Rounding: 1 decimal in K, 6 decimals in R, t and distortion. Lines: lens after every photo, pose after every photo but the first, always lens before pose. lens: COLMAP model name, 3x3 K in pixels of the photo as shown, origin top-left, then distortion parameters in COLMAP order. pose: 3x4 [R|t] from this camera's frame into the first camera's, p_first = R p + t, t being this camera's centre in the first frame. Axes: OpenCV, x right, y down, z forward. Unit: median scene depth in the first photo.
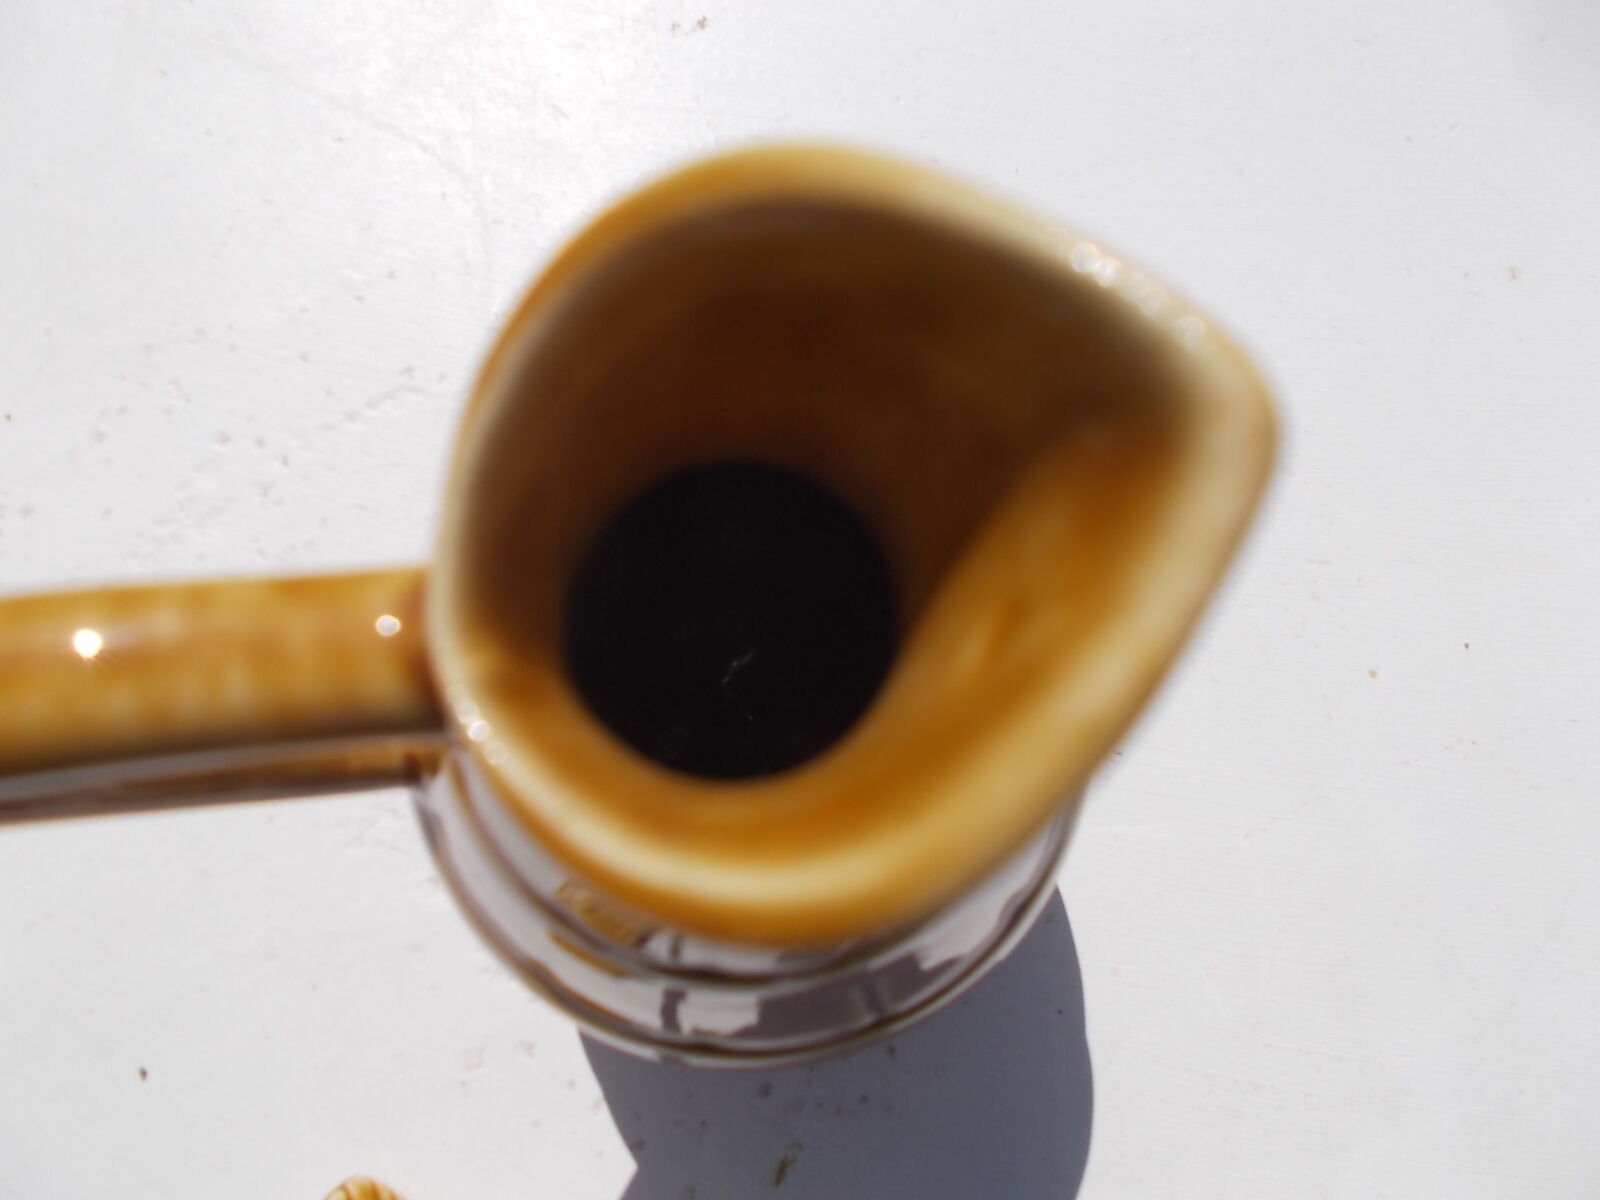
lens RADIAL K [[1235.7, 0, 796.7], [0, 1235.7, 595.7], [0, 0, 1]] dist [0.037393, -0.045389]
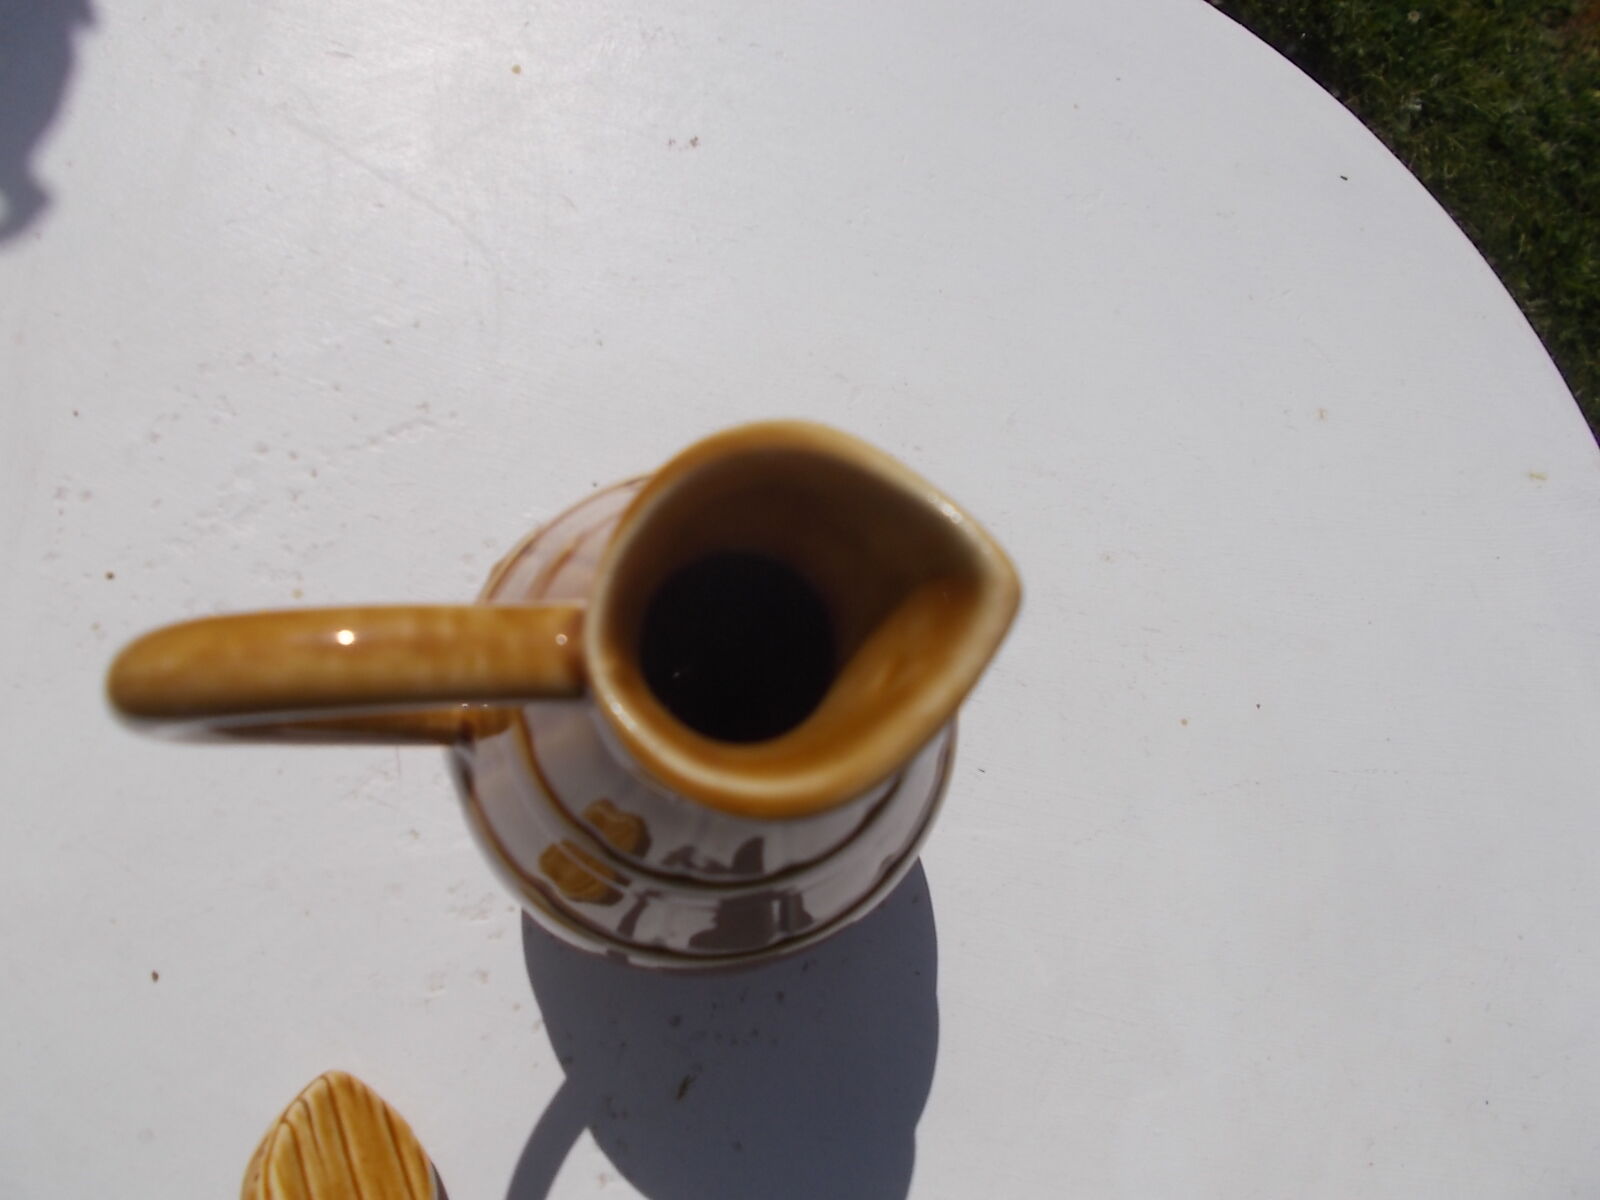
lens RADIAL K [[1235.7, 0, 799.2], [0, 1235.7, 598.9], [0, 0, 1]] dist [0.037393, -0.045389]
pose [[0.993153, 0.085728, 0.079364, -0.035073], [-0.084831, 0.996288, -0.014610, -0.010251], [-0.080322, 0.007778, 0.996739, -0.222885]]
